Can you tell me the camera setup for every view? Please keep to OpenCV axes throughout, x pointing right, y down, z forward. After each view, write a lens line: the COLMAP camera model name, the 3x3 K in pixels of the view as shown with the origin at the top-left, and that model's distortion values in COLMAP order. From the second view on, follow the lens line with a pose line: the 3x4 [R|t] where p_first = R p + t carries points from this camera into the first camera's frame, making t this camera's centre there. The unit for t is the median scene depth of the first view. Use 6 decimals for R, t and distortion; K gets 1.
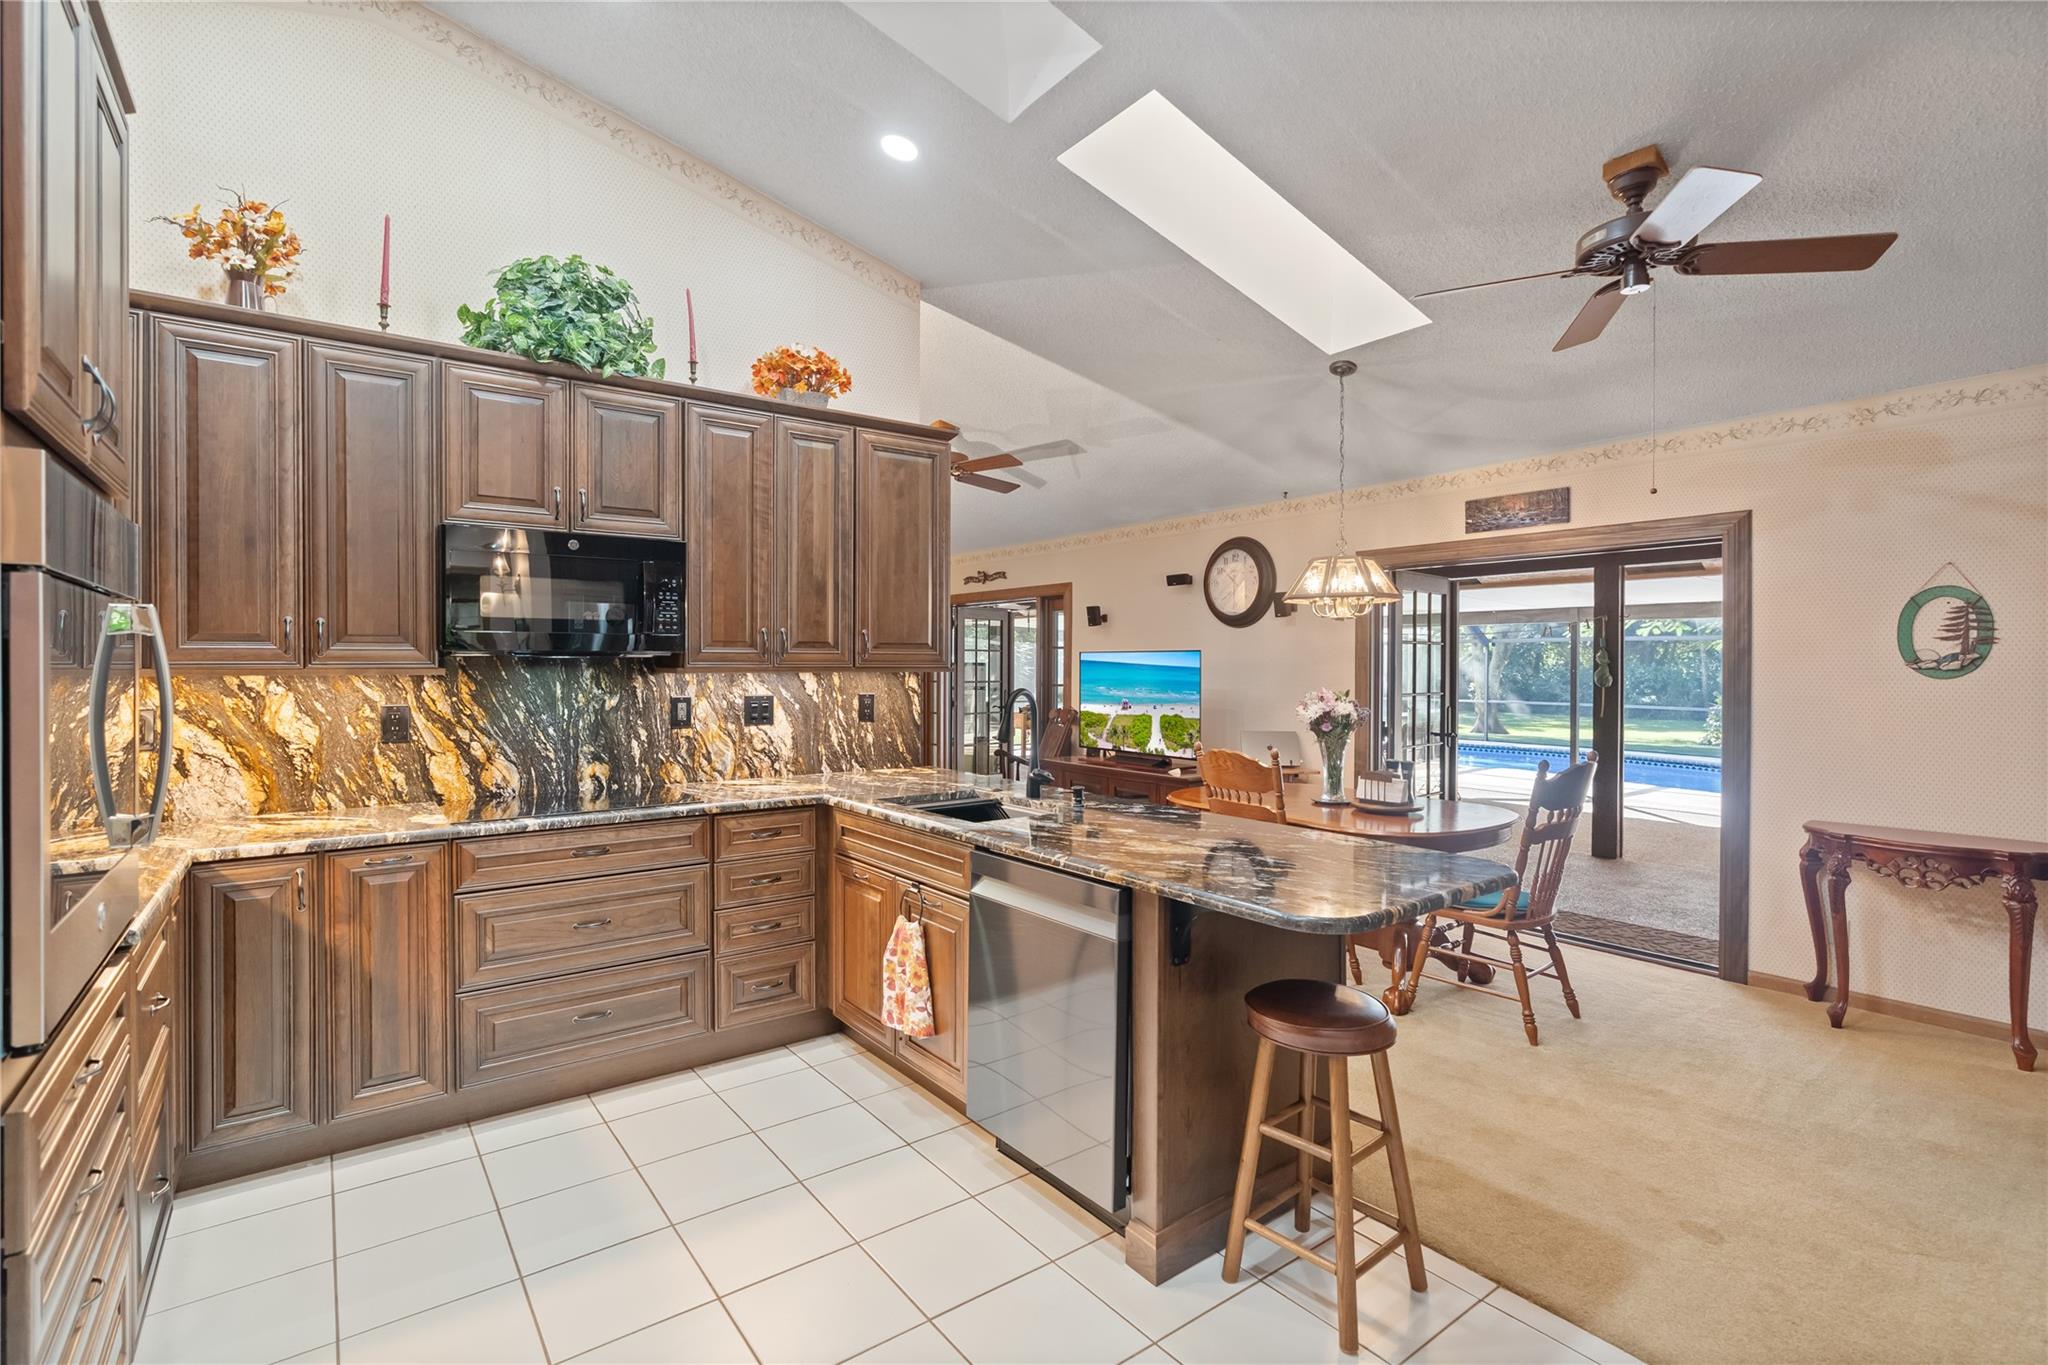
lens RADIAL K [[941.9, 0, 1029.9], [0, 941.9, 675.4], [0, 0, 1]] dist [-0.007992, 0.000973]
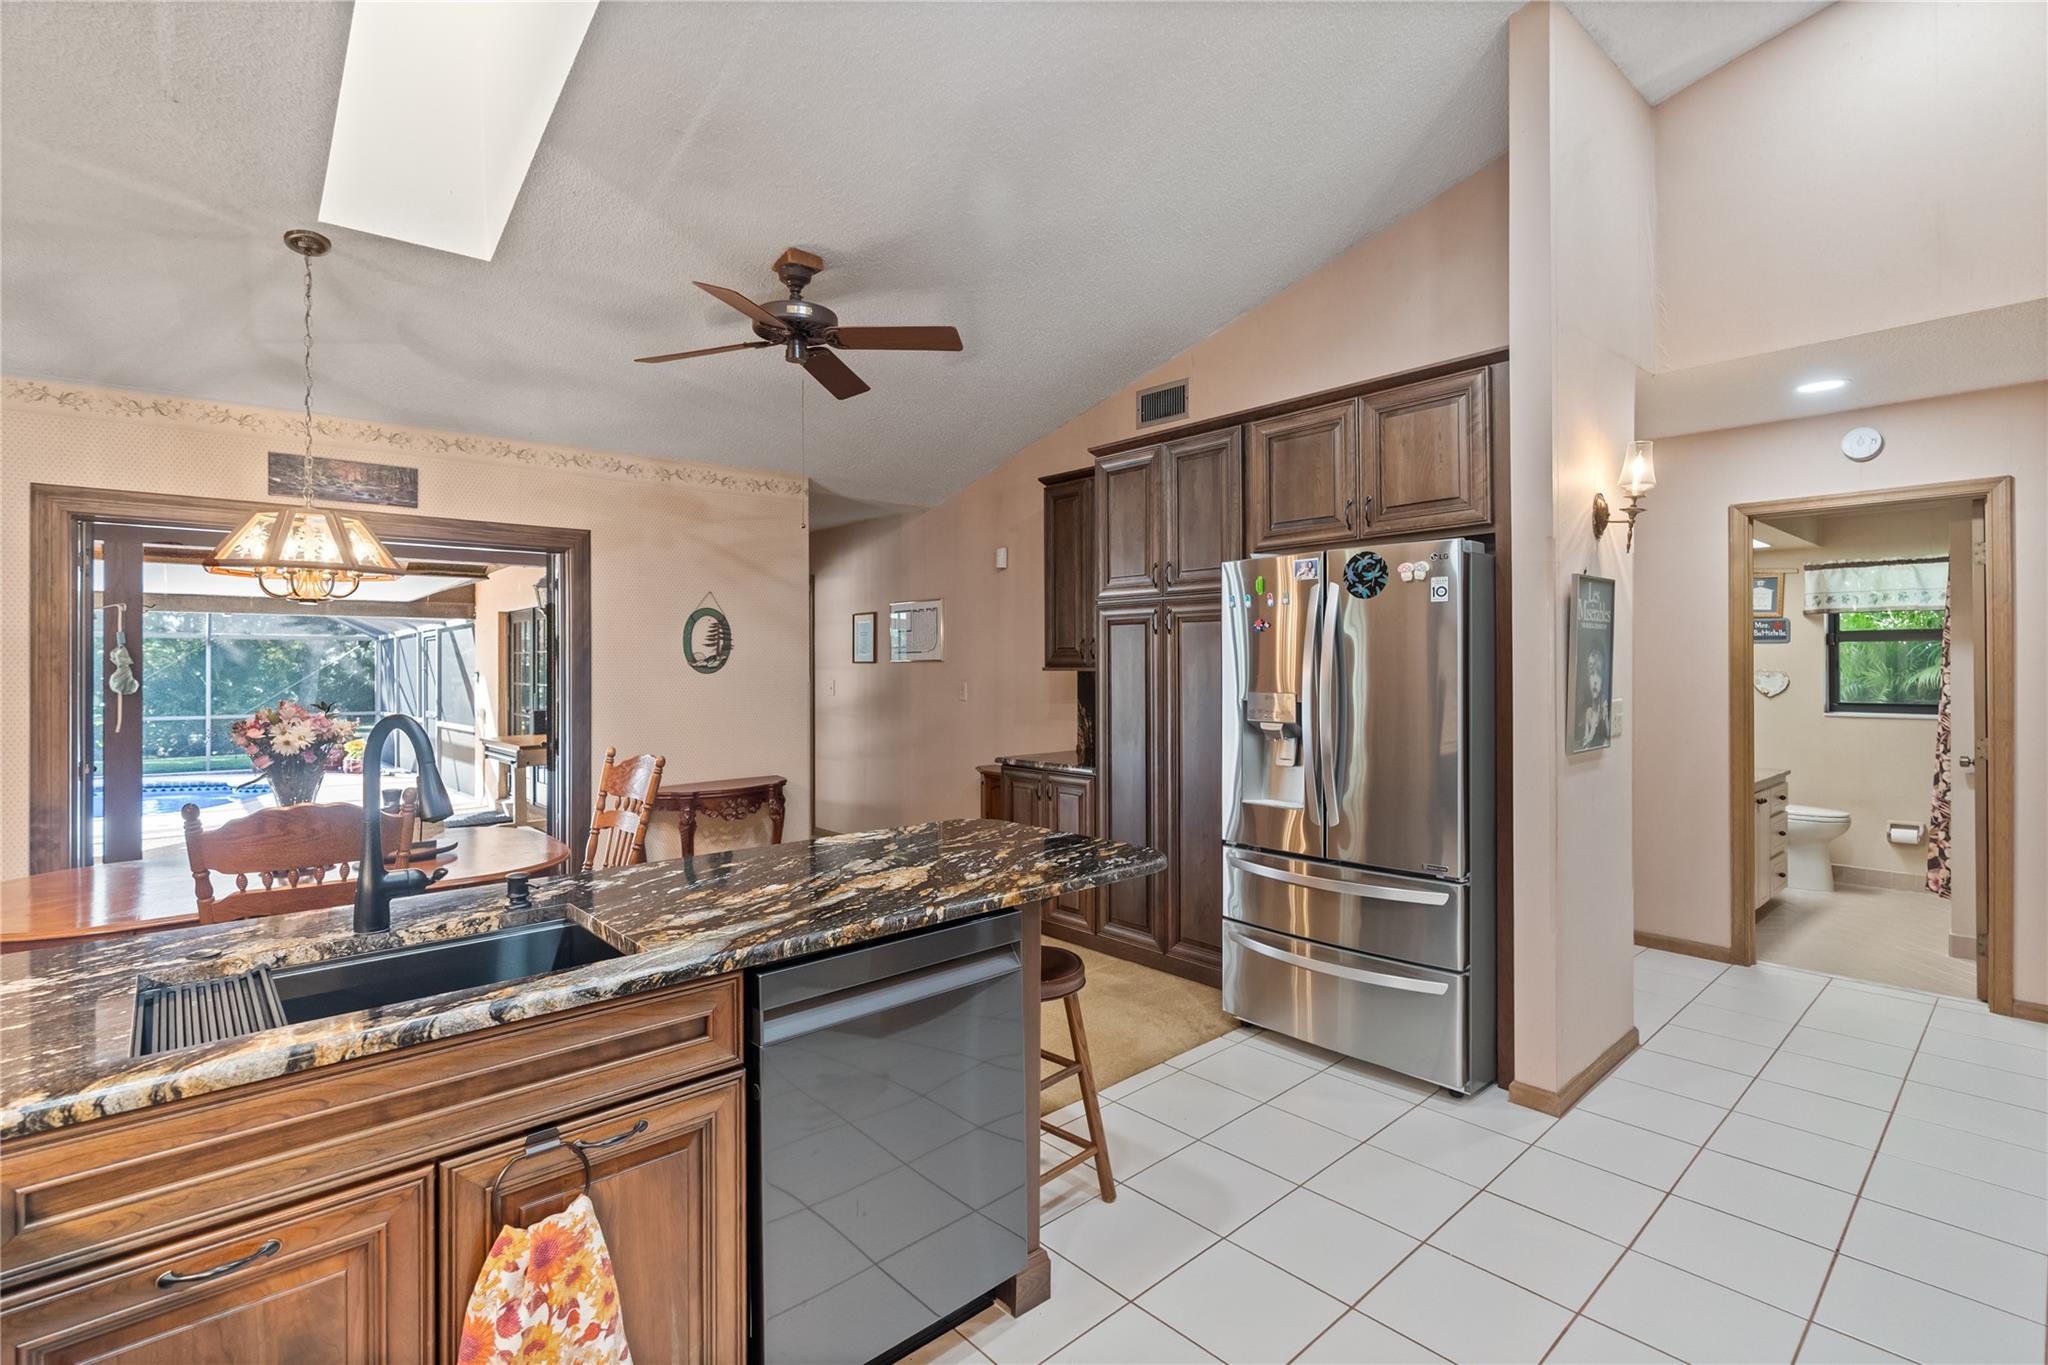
lens RADIAL K [[941.9, 0, 1018.0], [0, 941.9, 665.5], [0, 0, 1]] dist [-0.007992, 0.000973]
pose [[-0.077897, -0.003018, 0.996957, -0.460020], [0.017631, 0.999835, 0.004404, -0.005804], [-0.996806, 0.017920, -0.077831, 0.605485]]
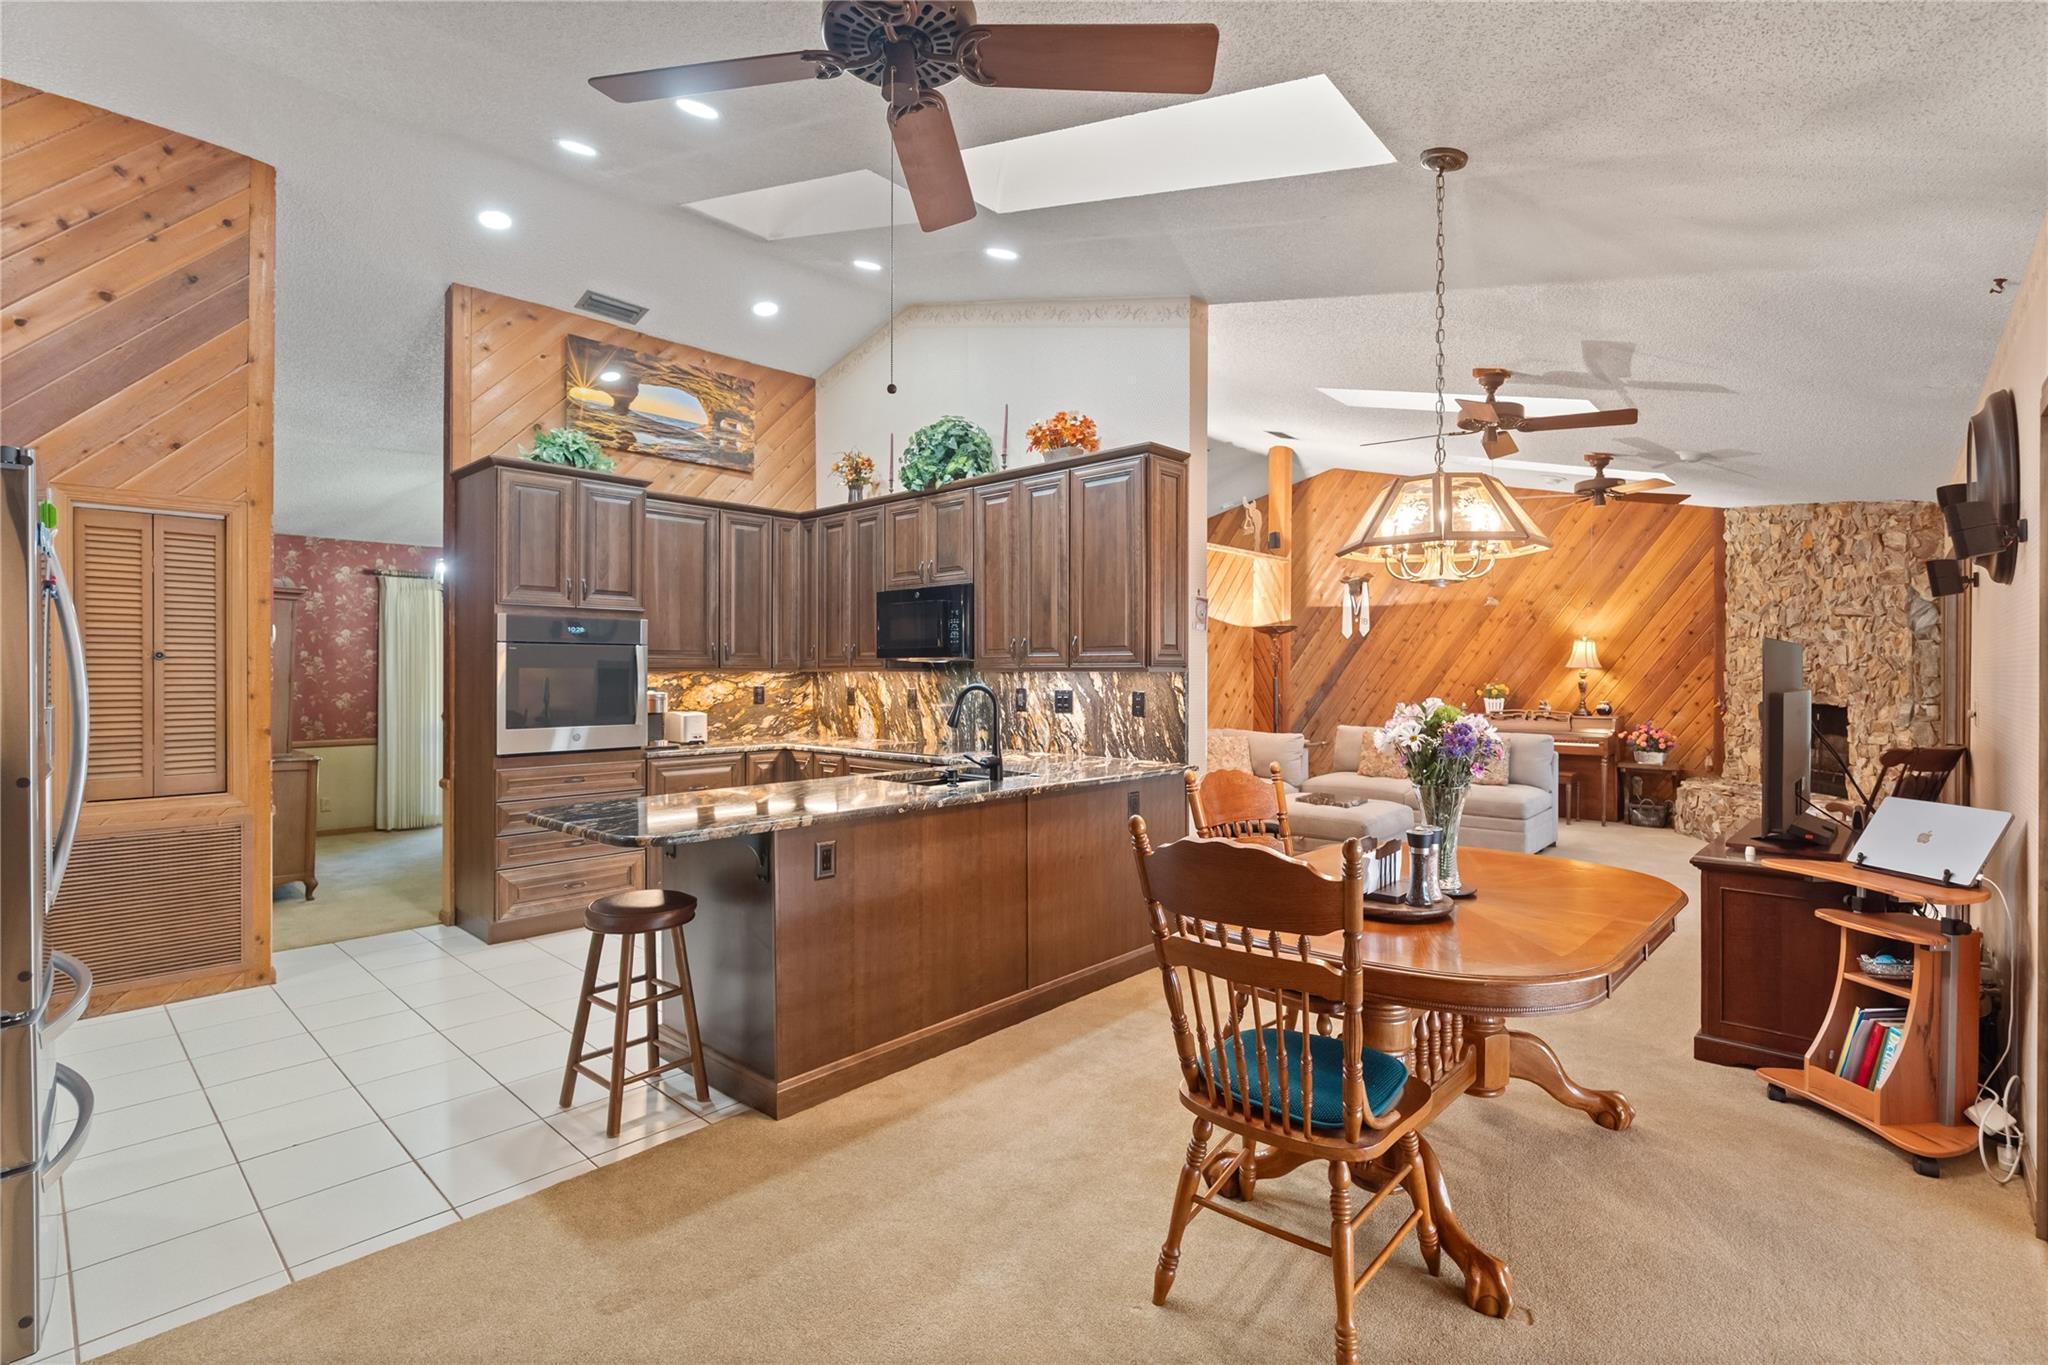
lens RADIAL K [[941.9, 0, 1027.4], [0, 941.9, 670.0], [0, 0, 1]] dist [-0.007992, 0.000973]
pose [[0.177757, -0.002026, -0.984072, 0.983363], [-0.011107, 0.999930, -0.004065, -0.000108], [0.984012, 0.011653, 0.177722, 0.728376]]
